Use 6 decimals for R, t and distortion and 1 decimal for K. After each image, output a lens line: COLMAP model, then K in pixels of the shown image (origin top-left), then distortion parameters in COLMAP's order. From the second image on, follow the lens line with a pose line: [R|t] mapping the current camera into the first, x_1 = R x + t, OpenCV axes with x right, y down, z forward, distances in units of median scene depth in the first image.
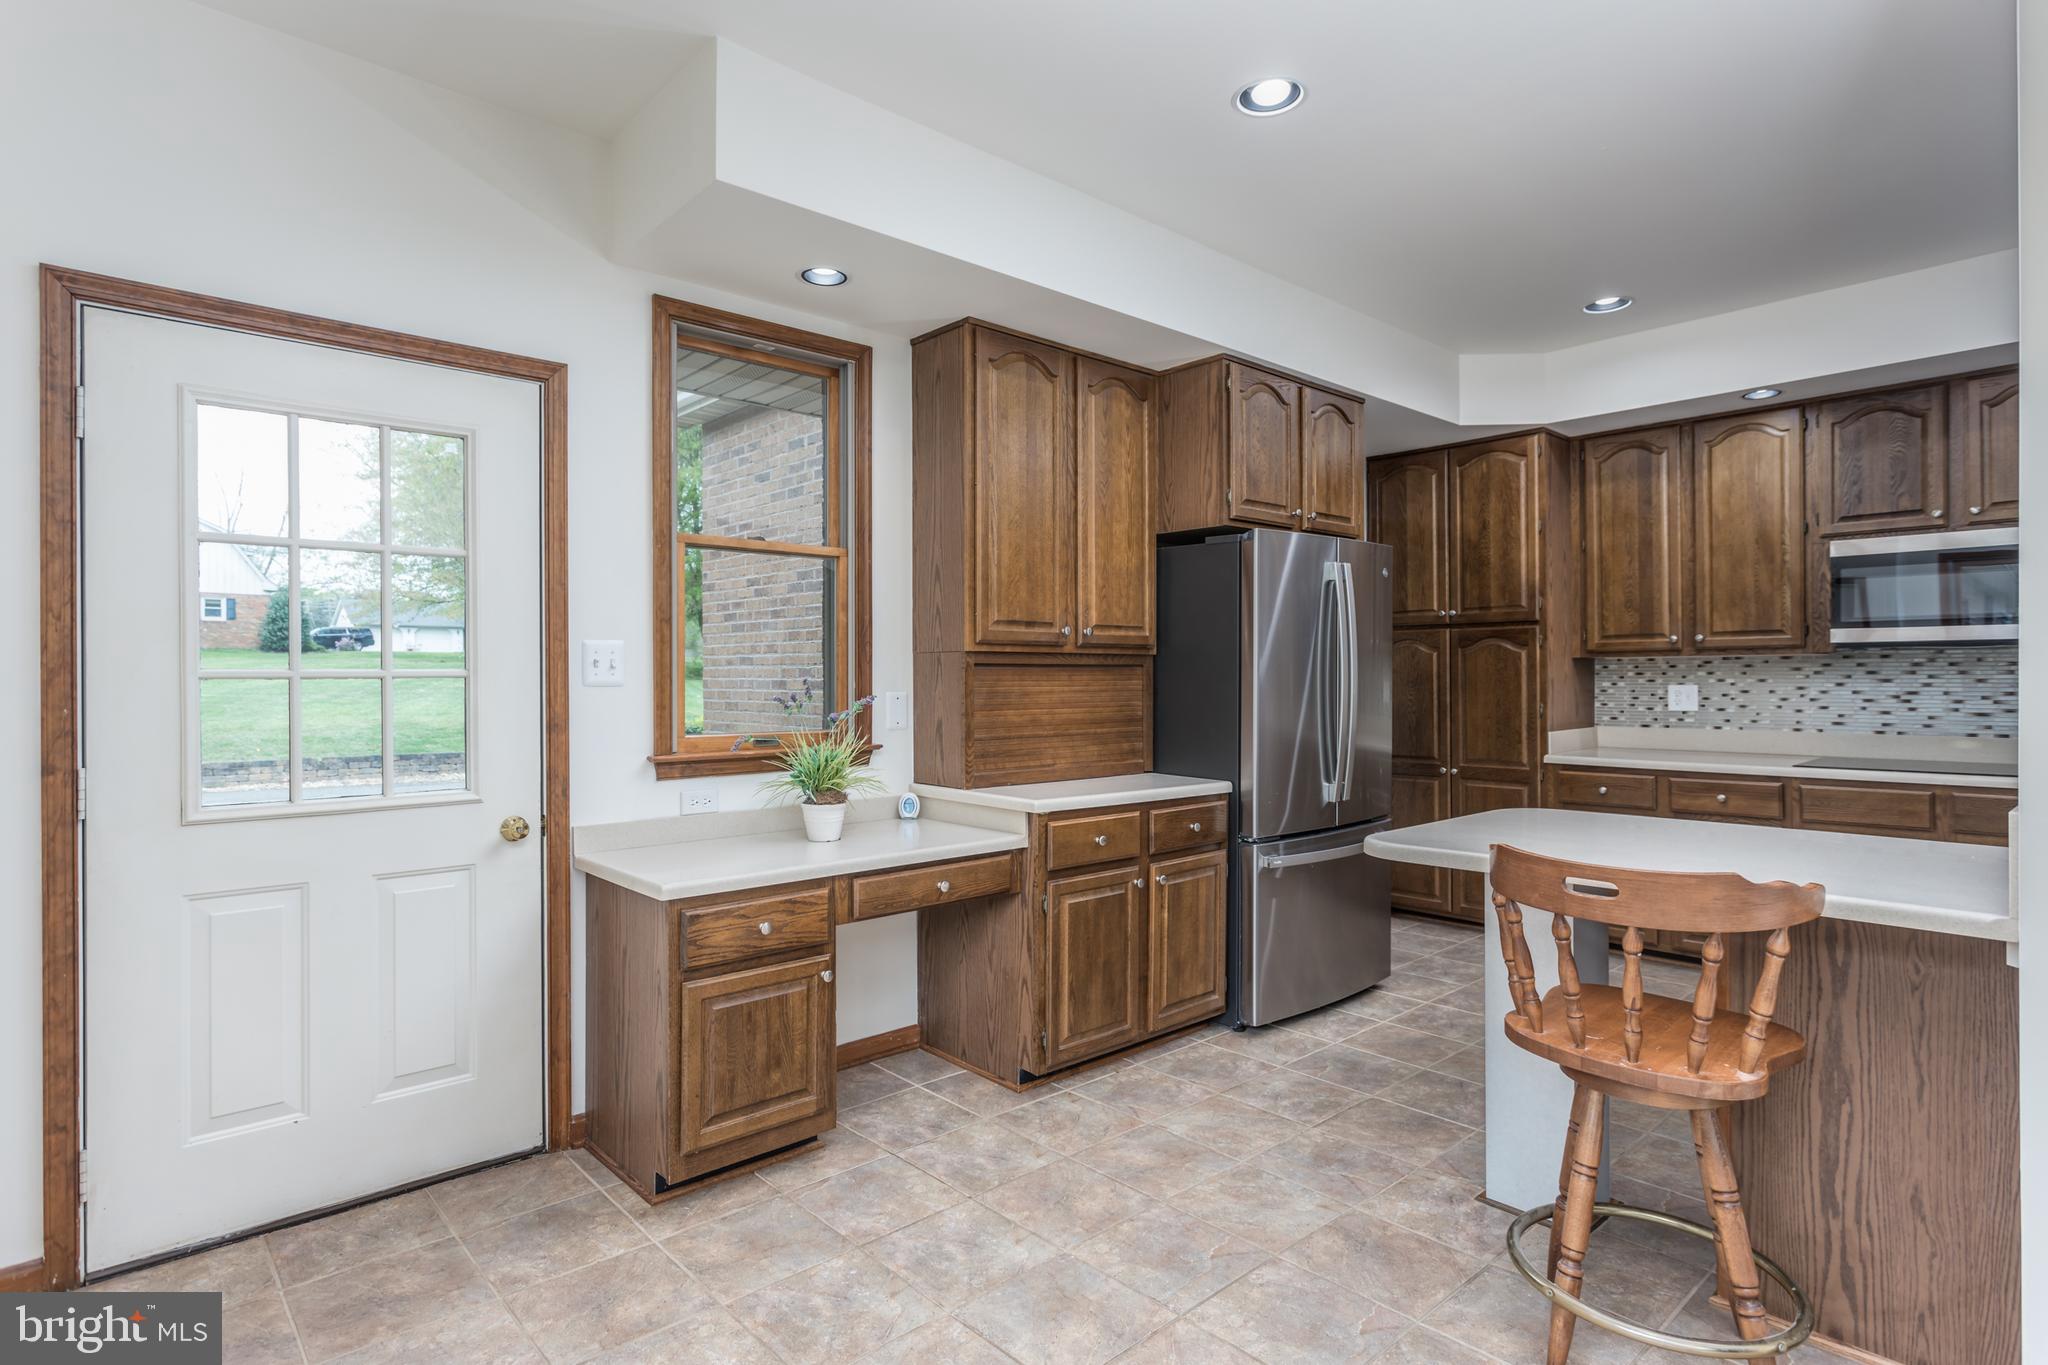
lens RADIAL K [[1077.8, 0, 1020.8], [0, 1077.8, 673.7], [0, 0, 1]] dist [-0.002767, -0.001580]
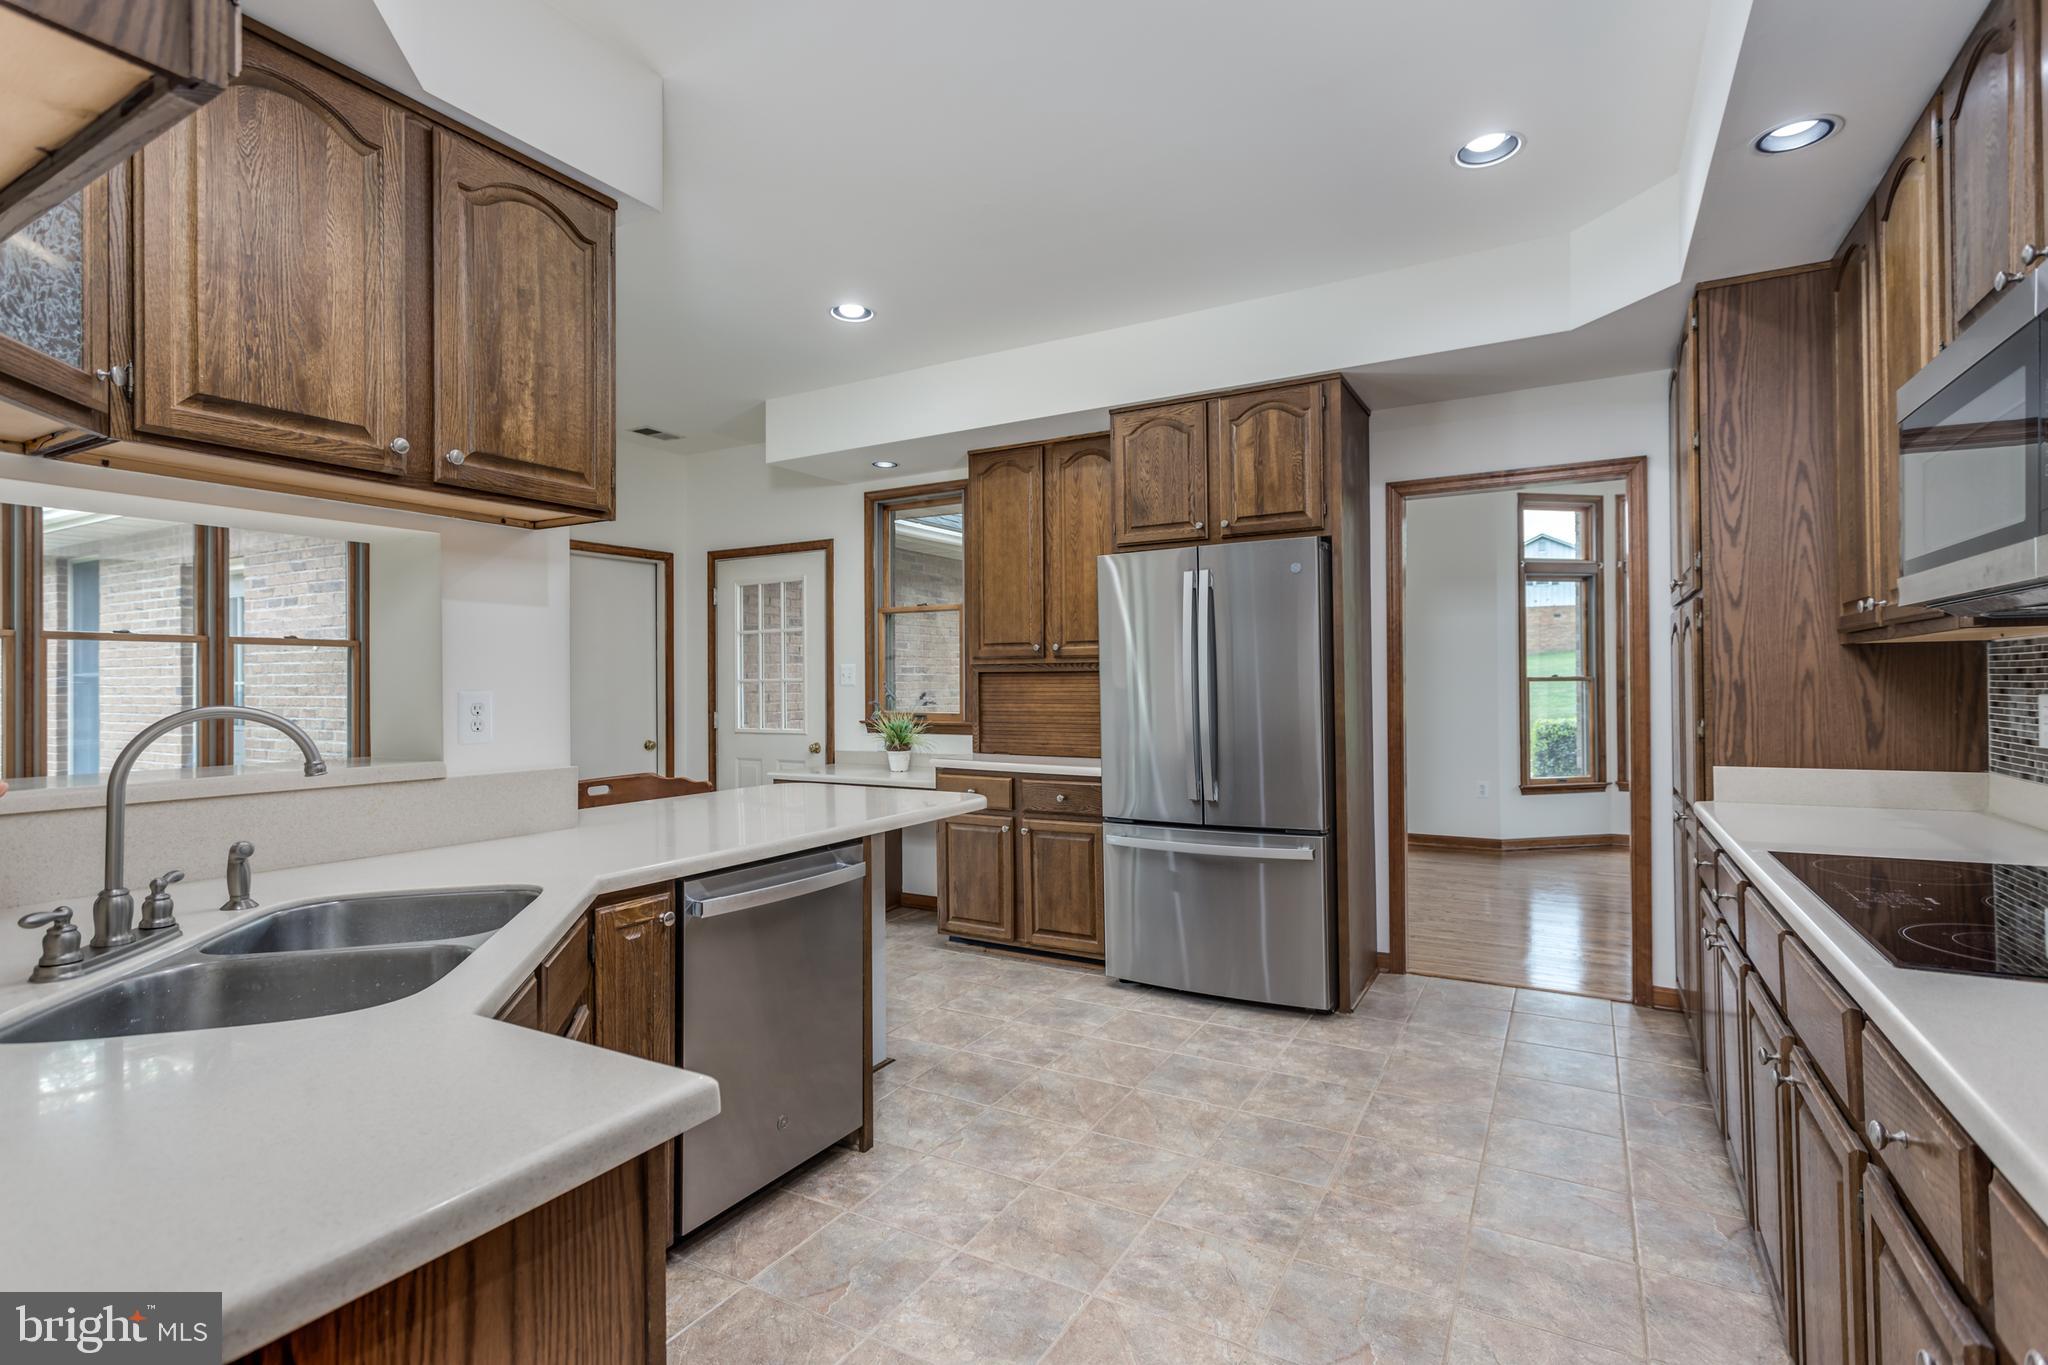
lens RADIAL K [[943.0, 0, 1020.3], [0, 943.0, 677.4], [0, 0, 1]] dist [0.000096, -0.000226]
pose [[0.314225, -0.009114, -0.949305, 1.253979], [0.002503, 0.999958, -0.008772, 0.010452], [0.949345, 0.000380, 0.314235, 0.626793]]
